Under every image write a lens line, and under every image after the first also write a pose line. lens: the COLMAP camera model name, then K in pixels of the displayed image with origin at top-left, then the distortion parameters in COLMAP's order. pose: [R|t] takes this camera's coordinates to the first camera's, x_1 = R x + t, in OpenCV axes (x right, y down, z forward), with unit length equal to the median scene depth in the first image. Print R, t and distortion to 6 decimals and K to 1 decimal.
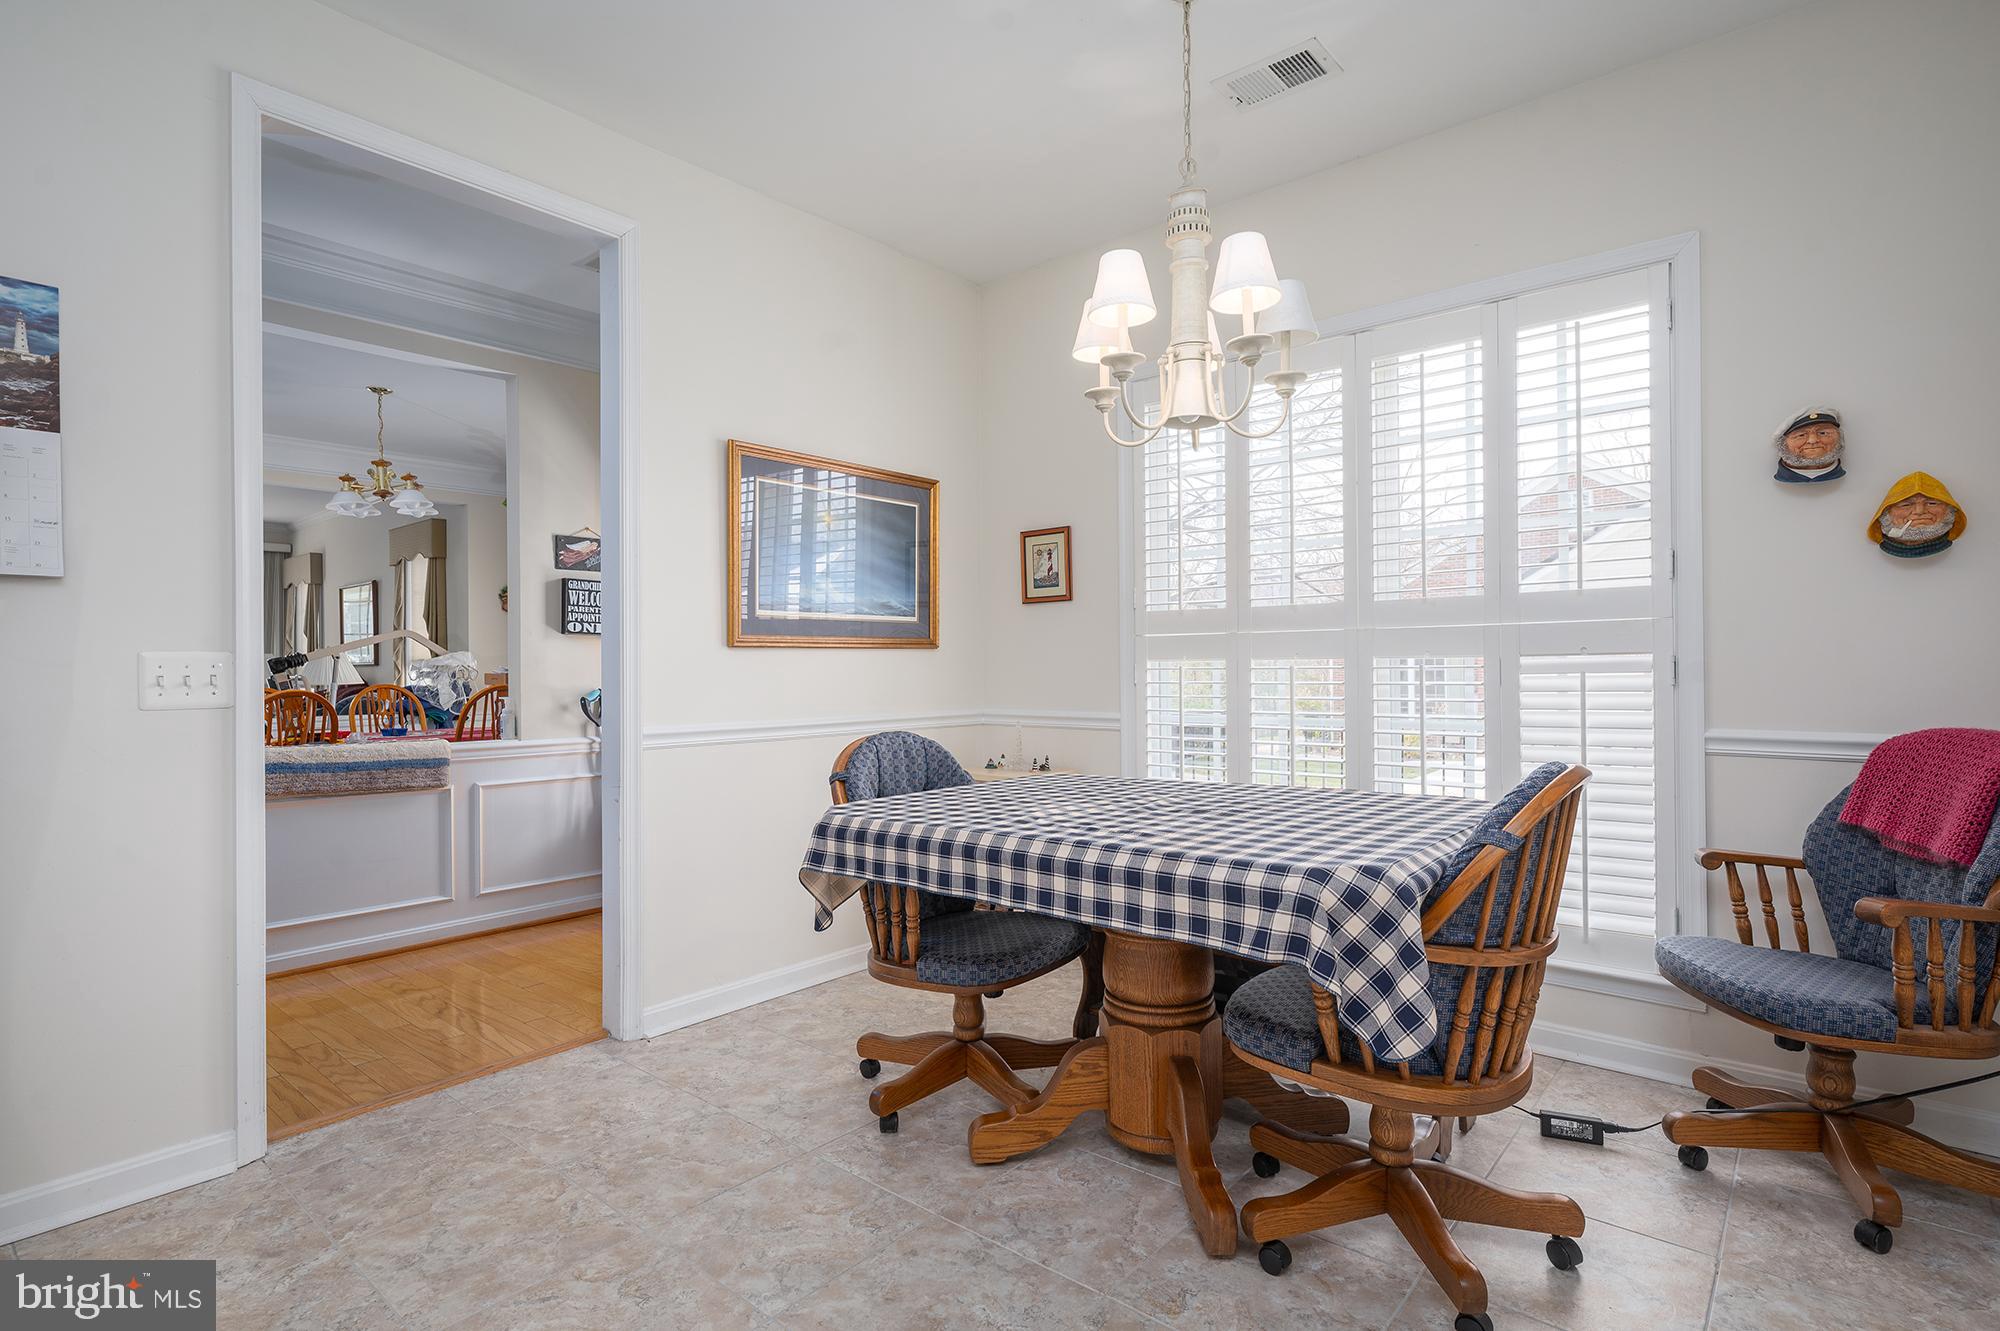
lens RADIAL K [[969.1, 0, 998.6], [0, 969.1, 673.0], [0, 0, 1]] dist [0.000908, 0.000083]
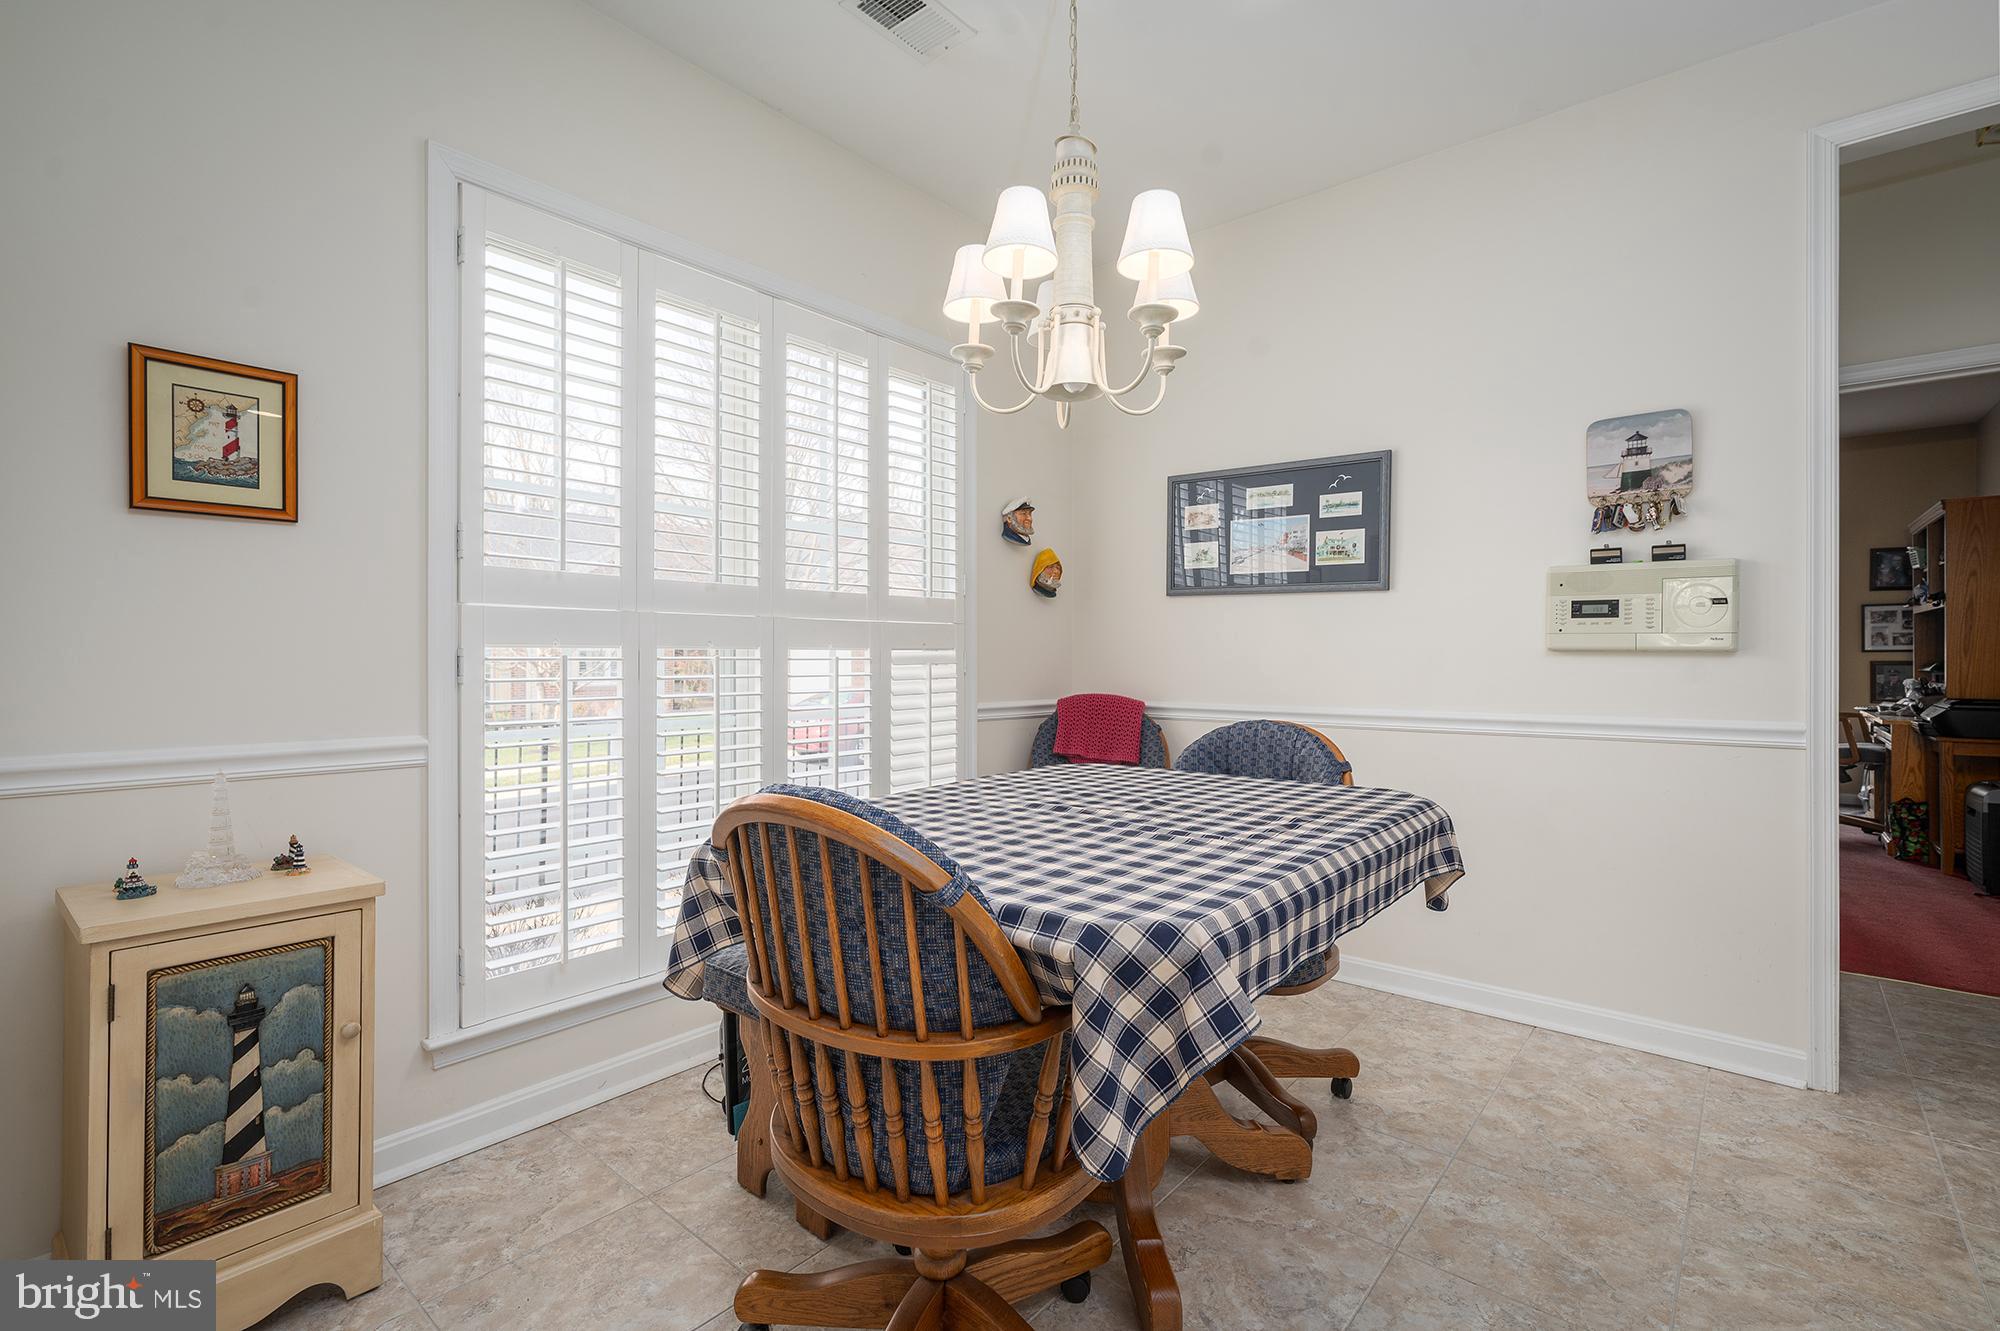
lens RADIAL K [[904.4, 0, 1000.0], [0, 904.4, 665.5], [0, 0, 1]] dist [-0.001960, -0.000318]
pose [[0.005009, -0.003188, 0.999982, -0.426794], [0.001609, 0.999994, 0.003180, -0.001408], [-0.999986, 0.001593, 0.005014, 0.681346]]
